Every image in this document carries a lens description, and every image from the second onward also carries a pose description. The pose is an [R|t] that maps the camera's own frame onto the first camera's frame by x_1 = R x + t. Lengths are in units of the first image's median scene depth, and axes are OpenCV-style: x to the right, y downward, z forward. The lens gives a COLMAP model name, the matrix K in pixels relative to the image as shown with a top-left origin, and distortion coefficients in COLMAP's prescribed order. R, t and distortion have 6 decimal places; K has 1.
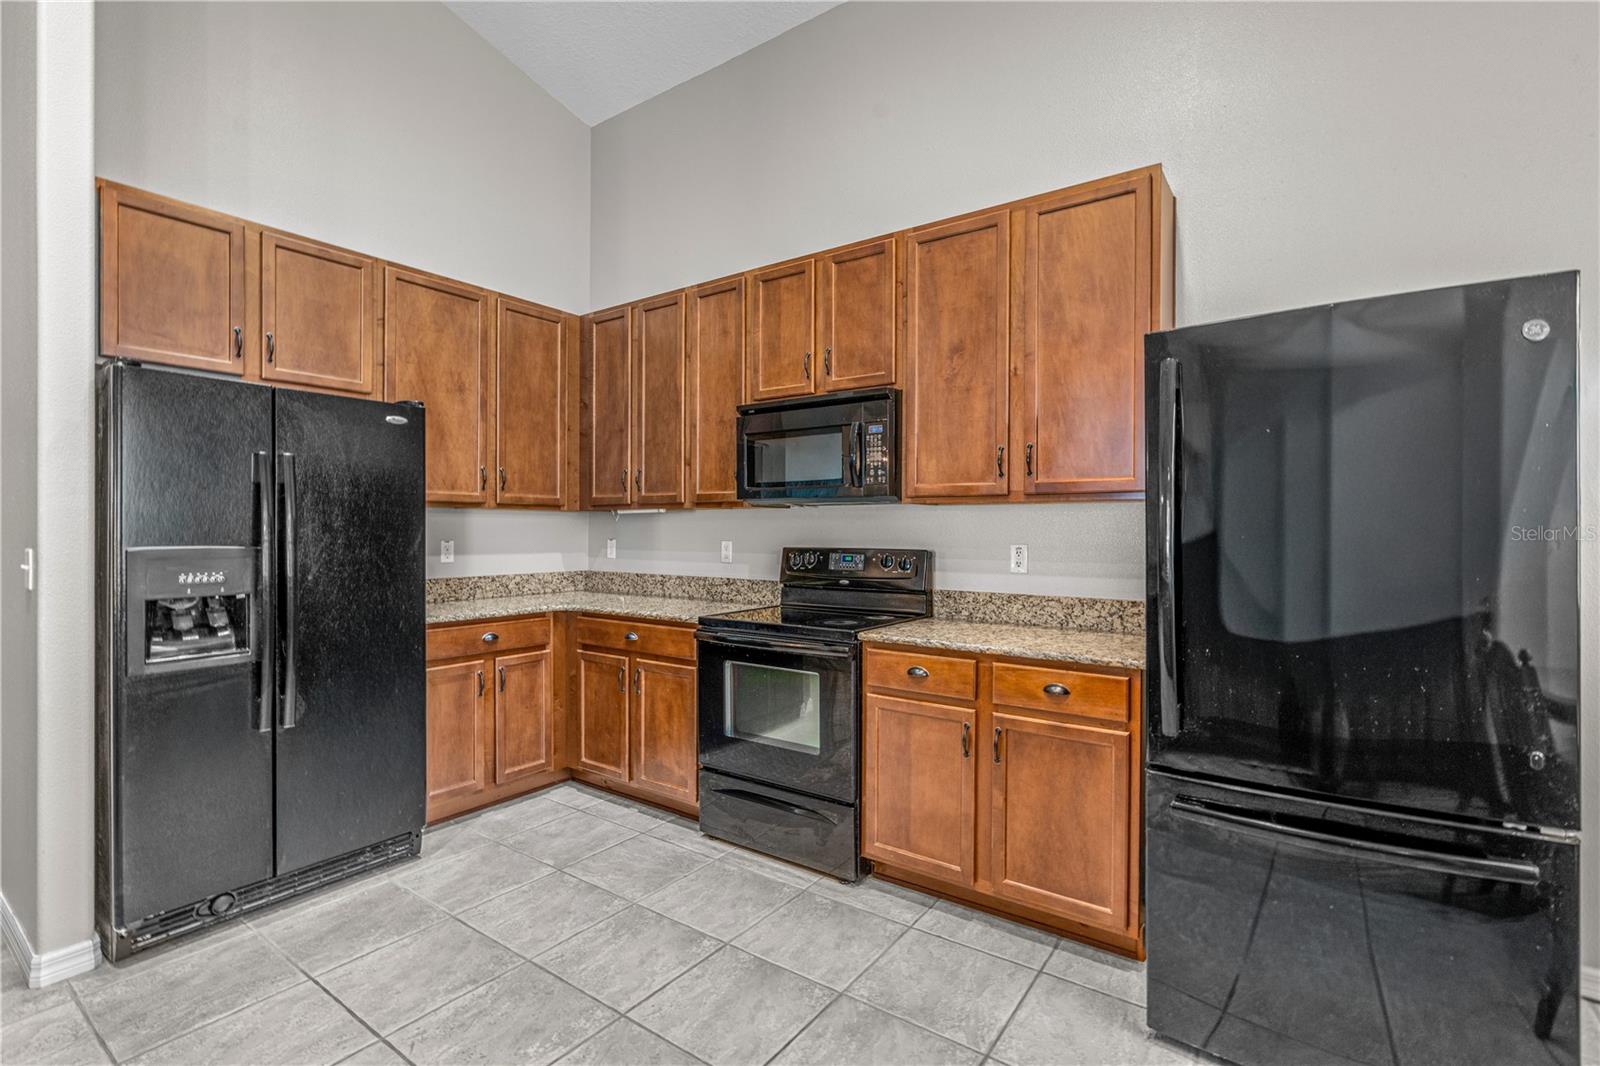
lens RADIAL K [[737.1, 0, 805.8], [0, 737.1, 527.0], [0, 0, 1]] dist [-0.007630, 0.007679]
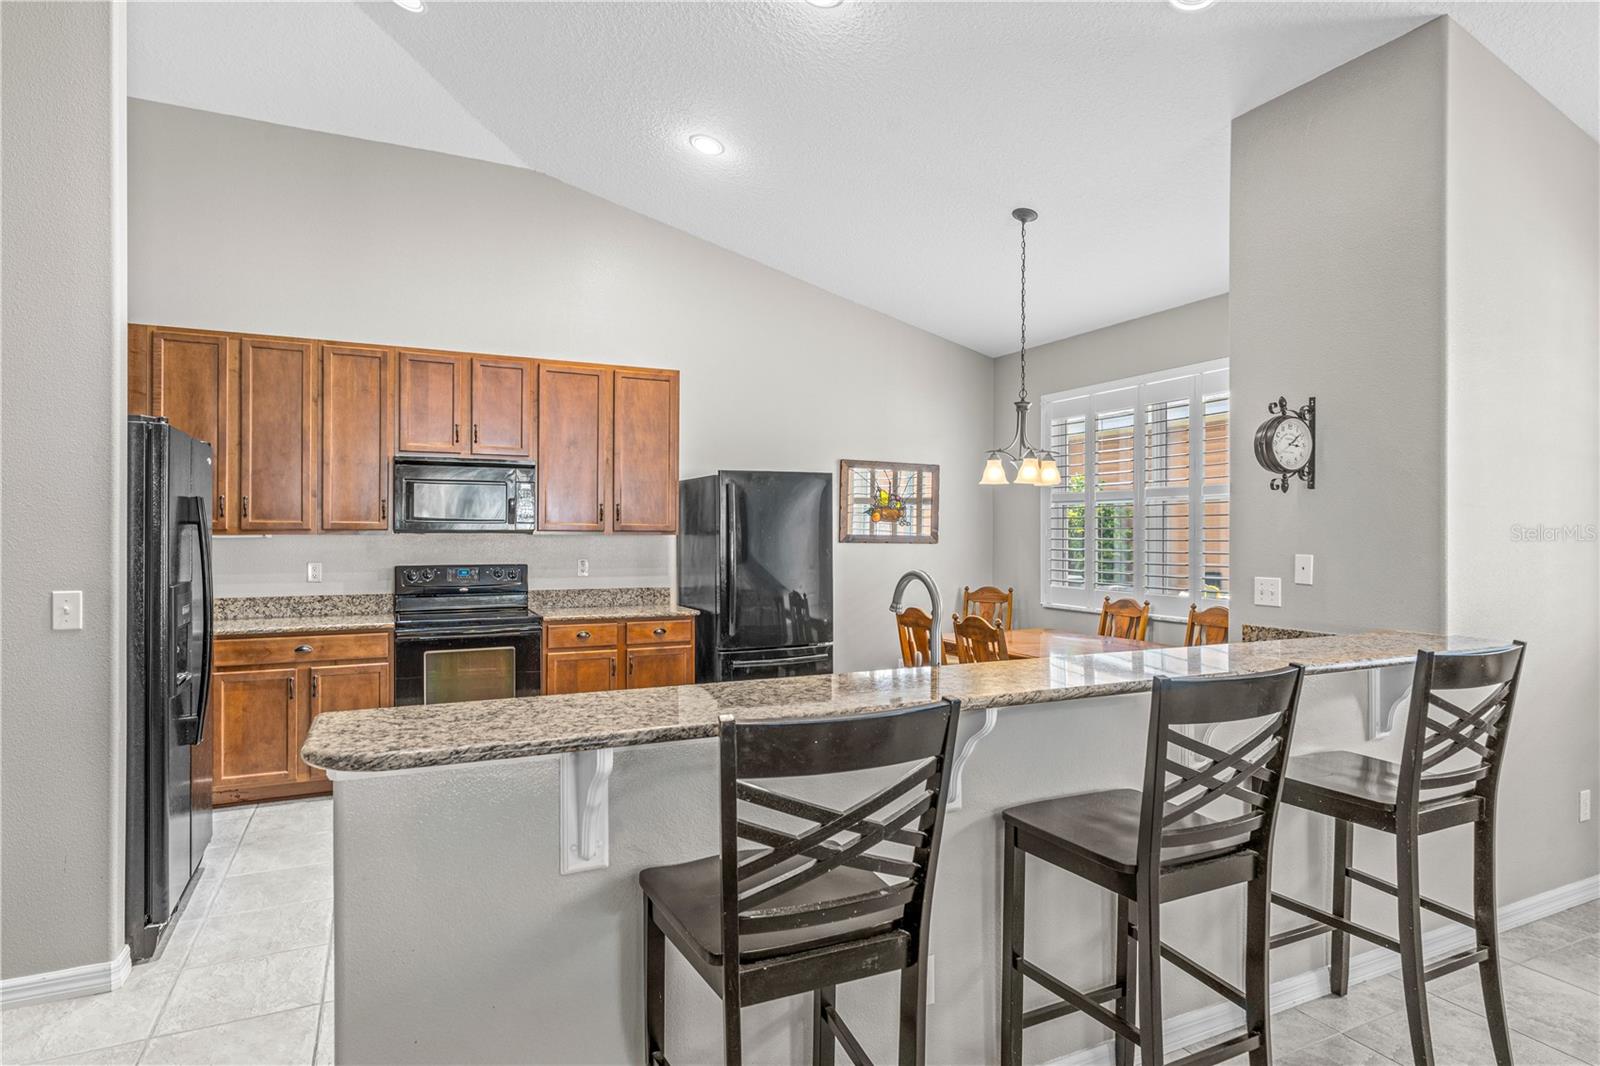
lens RADIAL K [[836.8, 0, 772.4], [0, 836.8, 535.7], [0, 0, 1]] dist [-0.001542, -0.000191]
pose [[0.504699, -0.002395, 0.863292, -1.053834], [-0.001911, 0.999991, 0.003891, -0.034960], [-0.863293, -0.003614, 0.504690, -0.299988]]
